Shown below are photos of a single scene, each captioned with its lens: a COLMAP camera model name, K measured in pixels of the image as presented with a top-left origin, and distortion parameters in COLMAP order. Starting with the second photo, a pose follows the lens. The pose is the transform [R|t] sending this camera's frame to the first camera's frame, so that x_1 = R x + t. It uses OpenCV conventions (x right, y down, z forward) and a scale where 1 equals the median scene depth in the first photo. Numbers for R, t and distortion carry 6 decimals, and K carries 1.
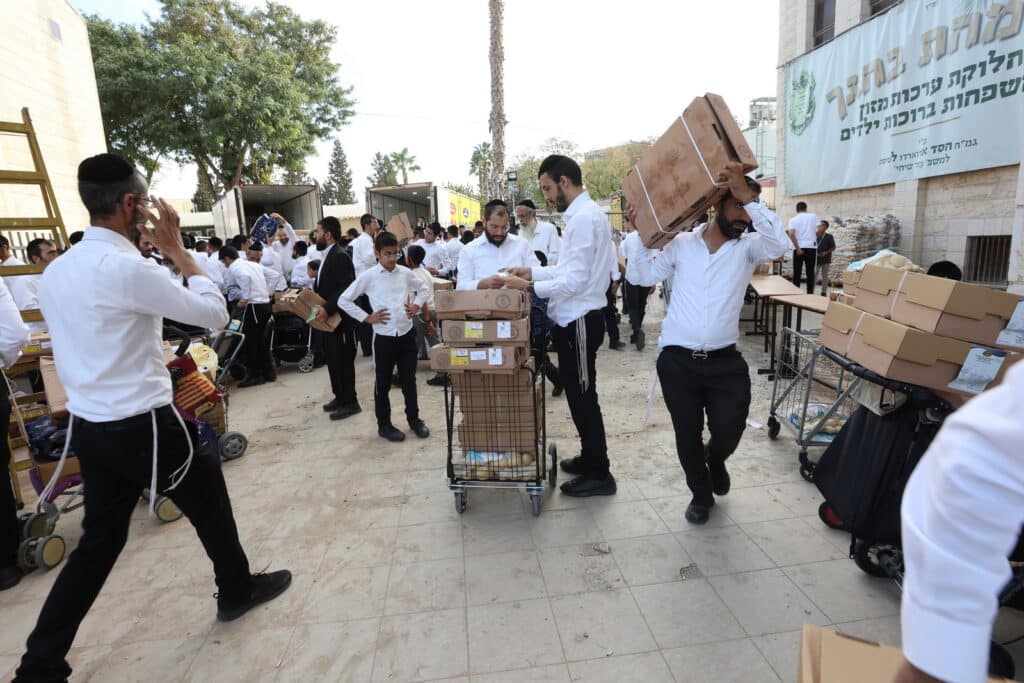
lens RADIAL K [[527.8, 0, 500.9], [0, 527.8, 336.2], [0, 0, 1]] dist [-0.041762, 0.014817]
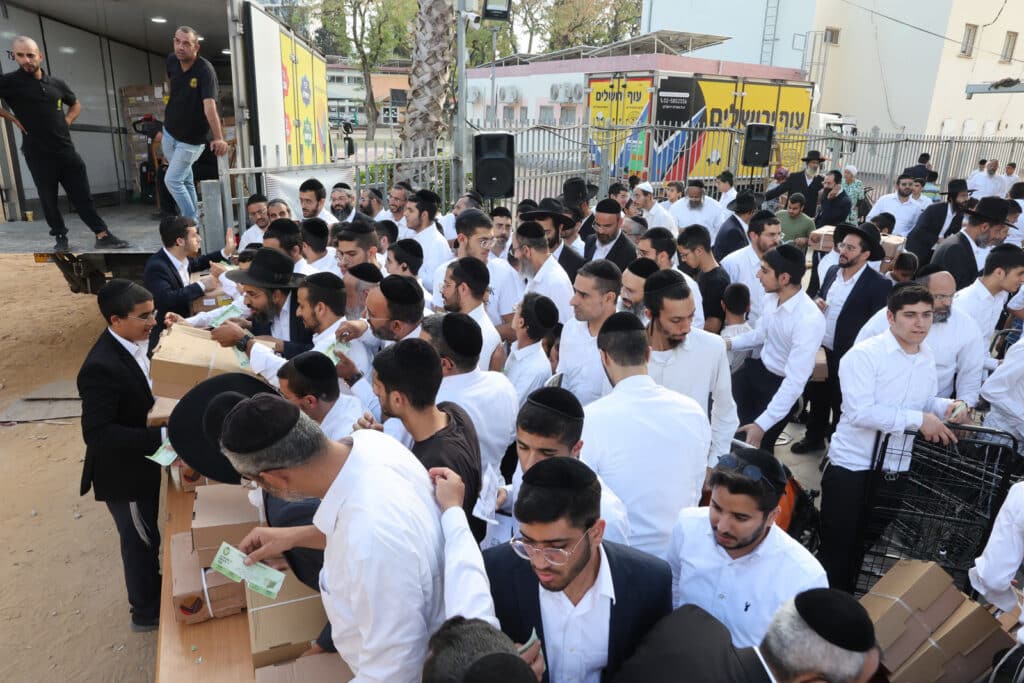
lens RADIAL K [[698.3, 0, 508.4], [0, 698.3, 340.0], [0, 0, 1]] dist [-0.087303, 0.053476]
pose [[0.929944, -0.033274, 0.366193, -0.138324], [-0.020584, 0.989625, 0.142195, -0.153995], [-0.367125, -0.139771, 0.919610, 0.562492]]
